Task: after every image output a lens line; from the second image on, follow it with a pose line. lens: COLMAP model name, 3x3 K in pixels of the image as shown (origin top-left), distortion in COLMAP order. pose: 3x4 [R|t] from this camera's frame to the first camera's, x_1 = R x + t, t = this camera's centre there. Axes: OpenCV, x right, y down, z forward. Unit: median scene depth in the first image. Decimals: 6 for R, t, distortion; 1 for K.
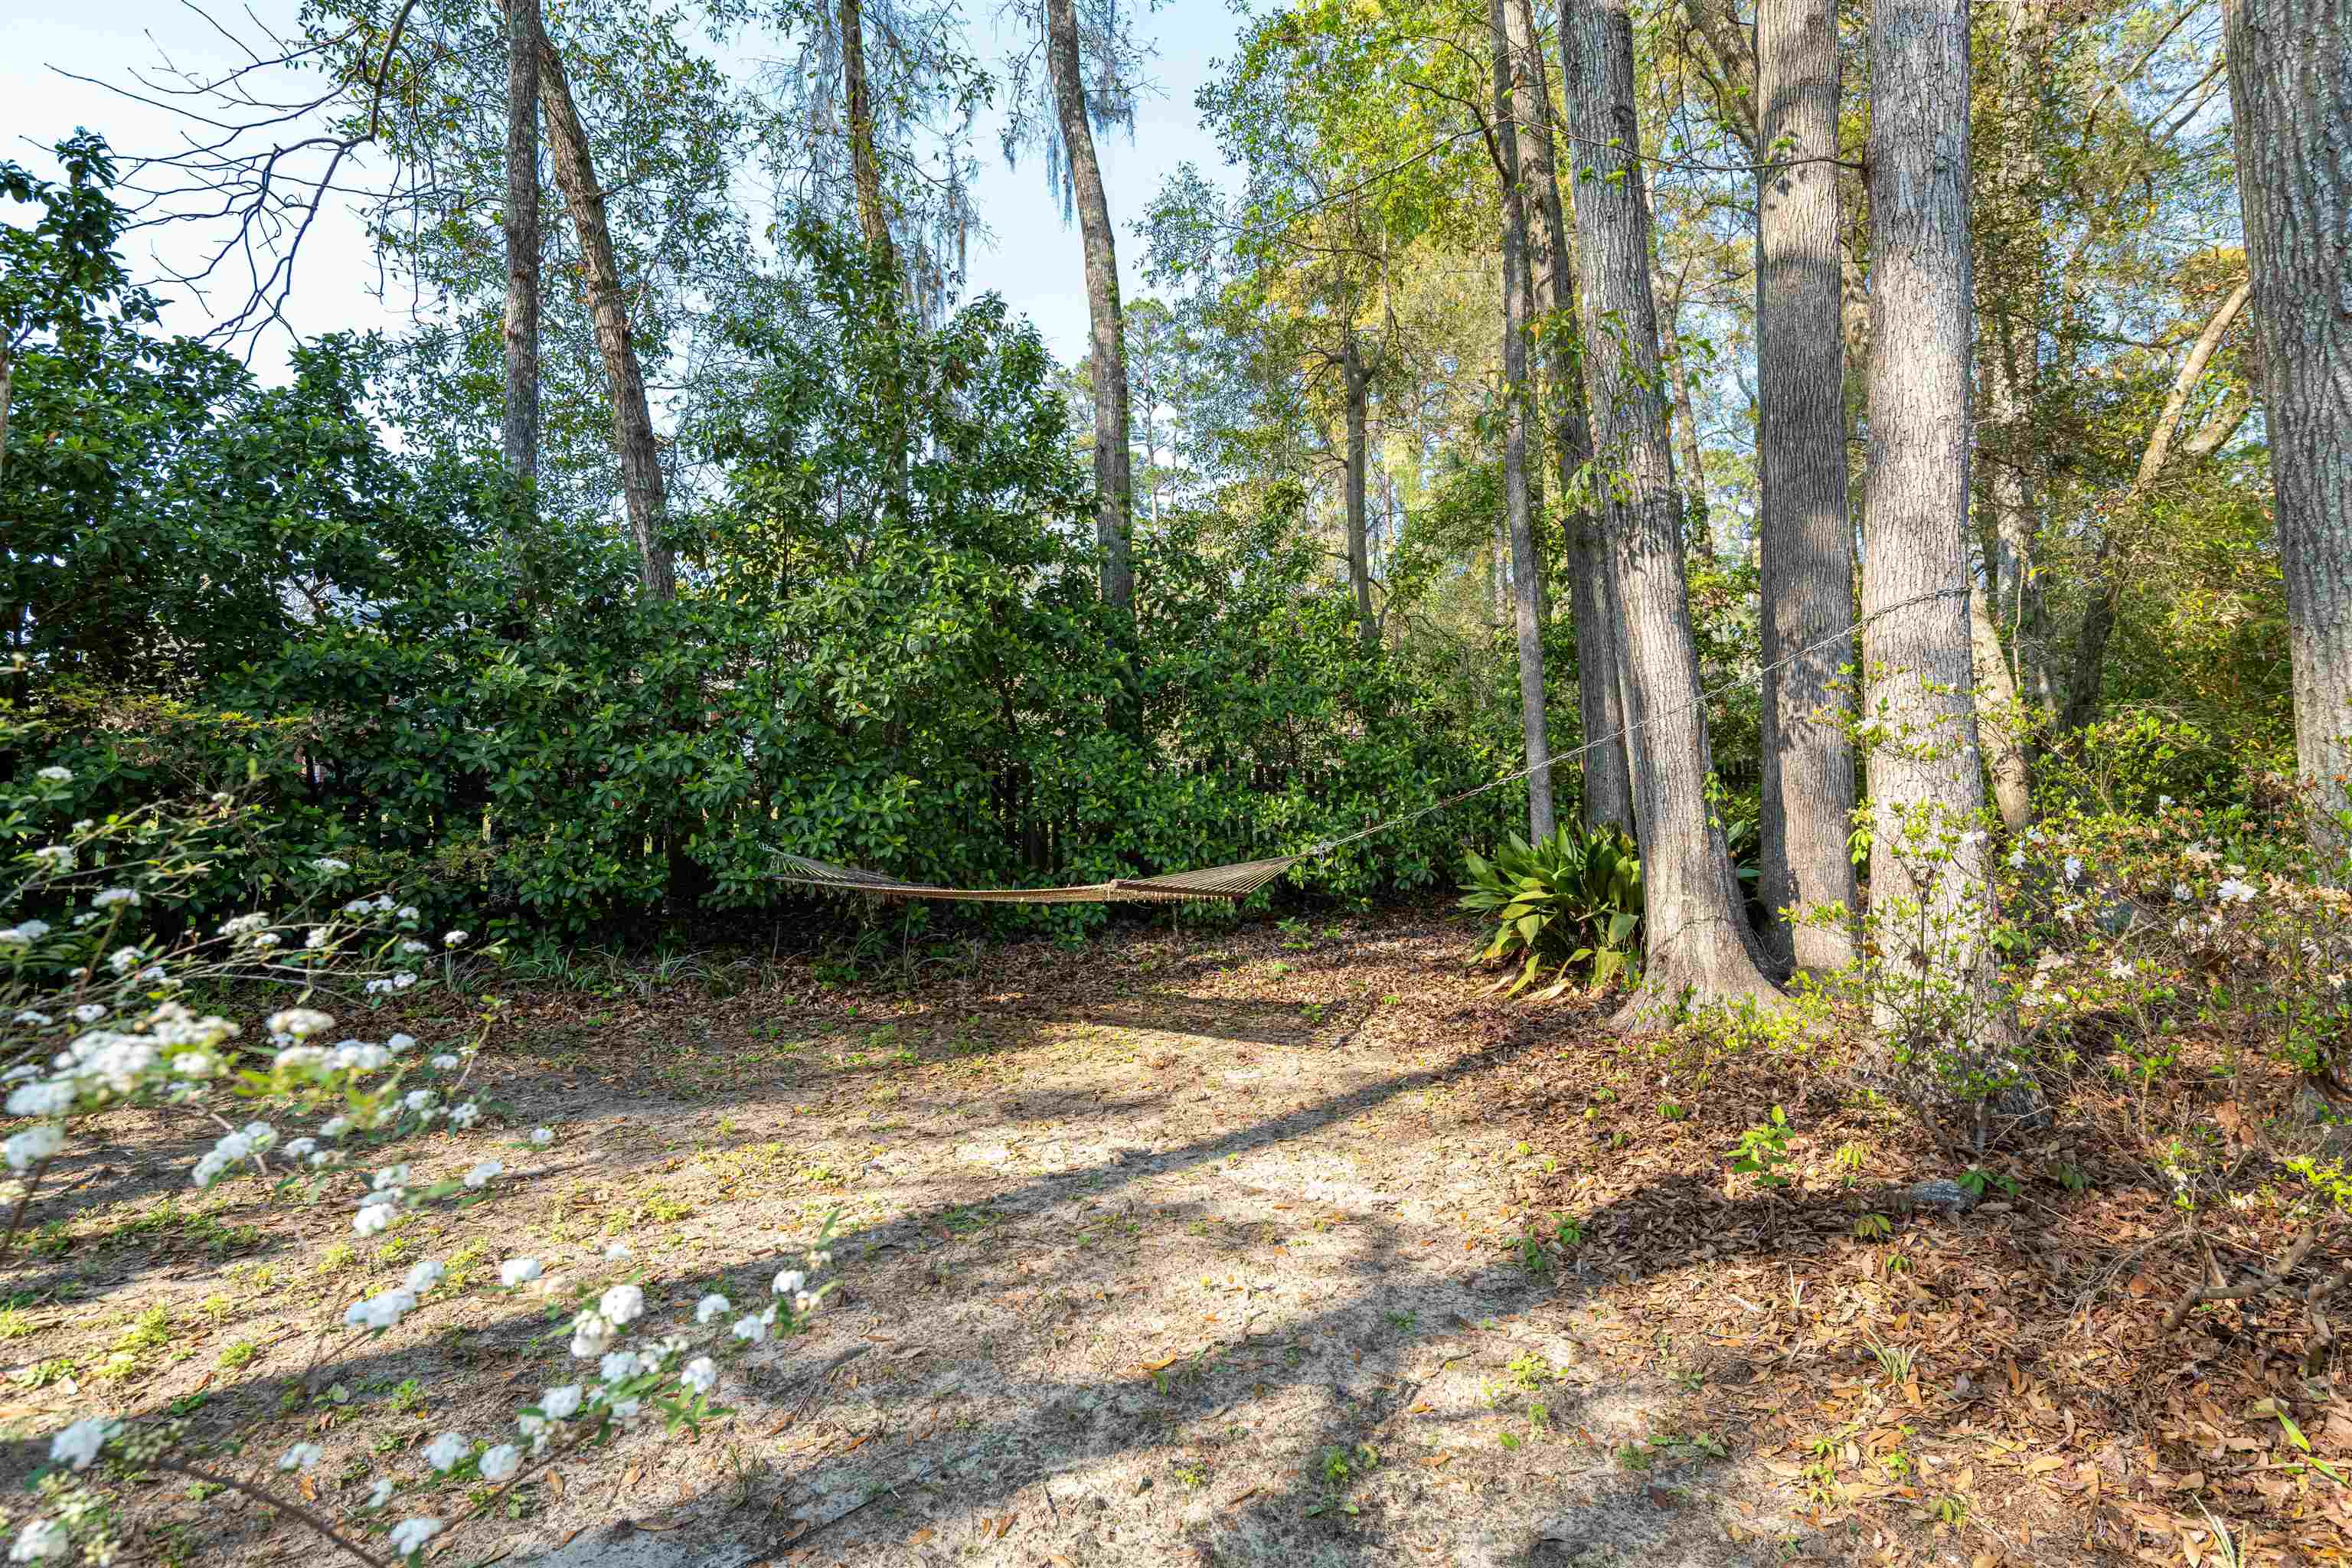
lens RADIAL K [[1221.1, 0, 1176.0], [0, 1221.1, 784.0], [0, 0, 1]] dist [-0.003379, -0.000812]
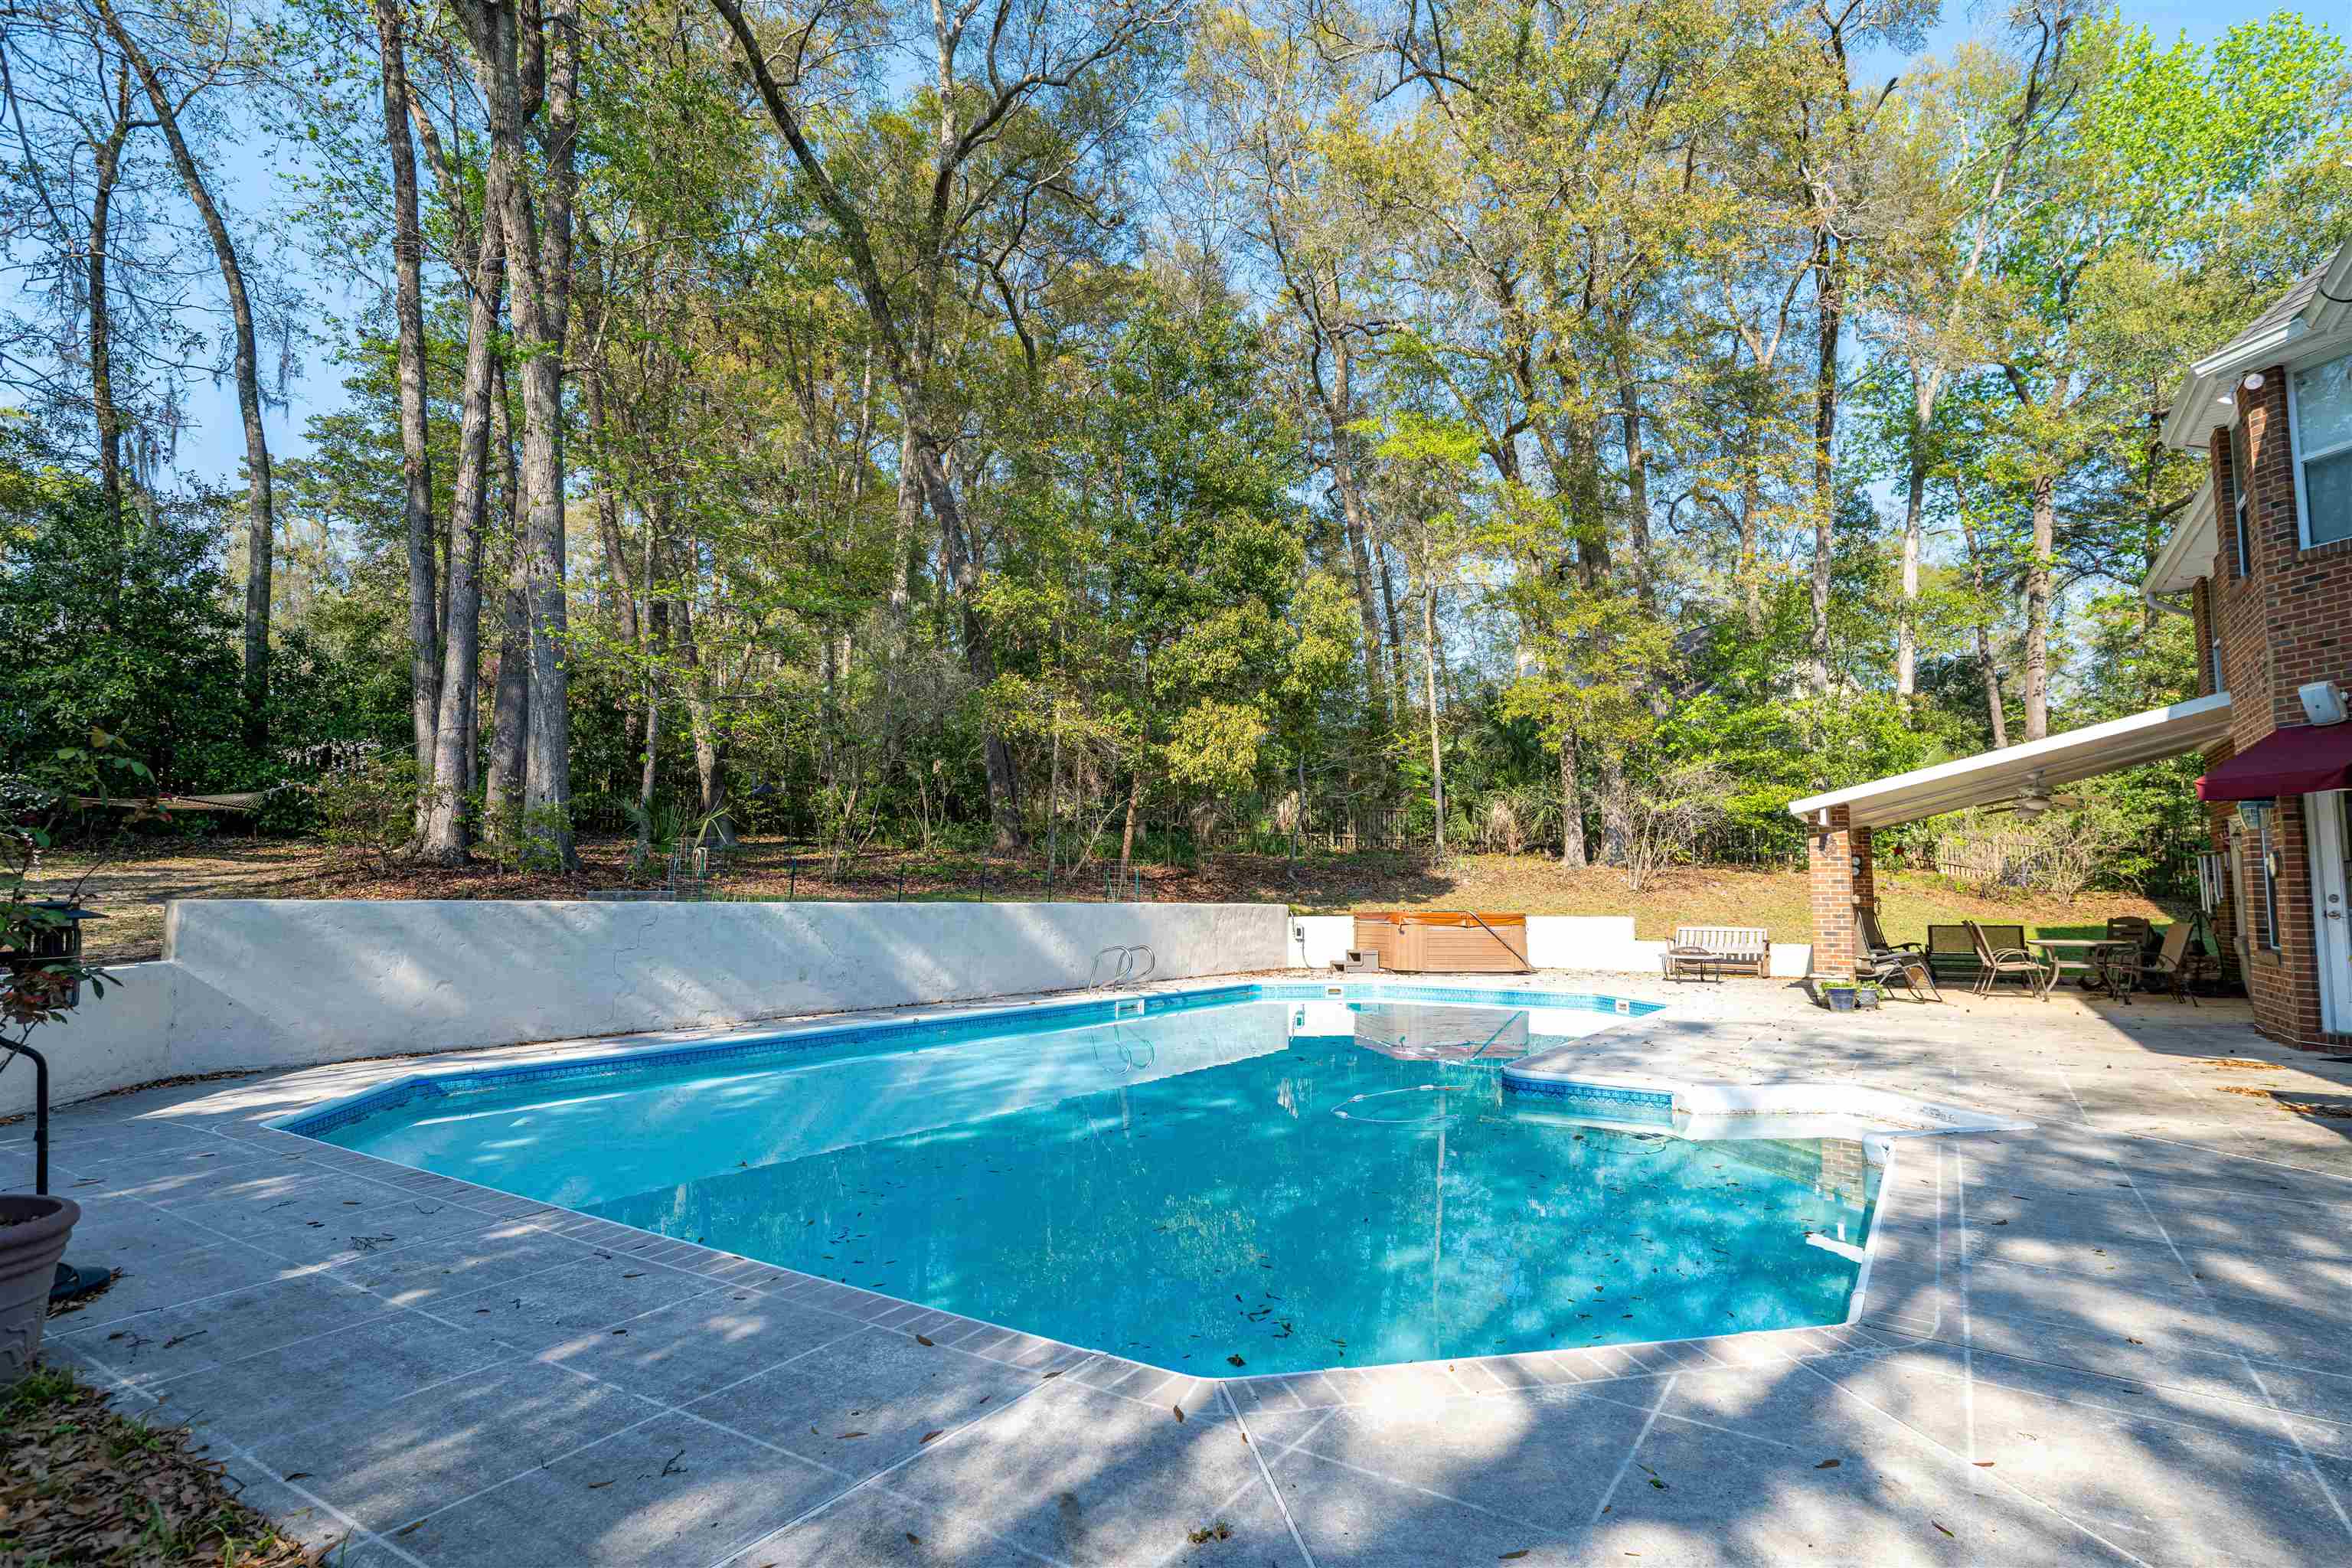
lens RADIAL K [[1221.1, 0, 1176.0], [0, 1221.1, 784.0], [0, 0, 1]] dist [-0.003379, -0.000812]
pose [[0.887221, 0.049558, 0.458674, 0.342344], [-0.041466, 0.998756, -0.027704, 0.014968], [-0.459477, 0.005560, 0.888172, -1.253423]]
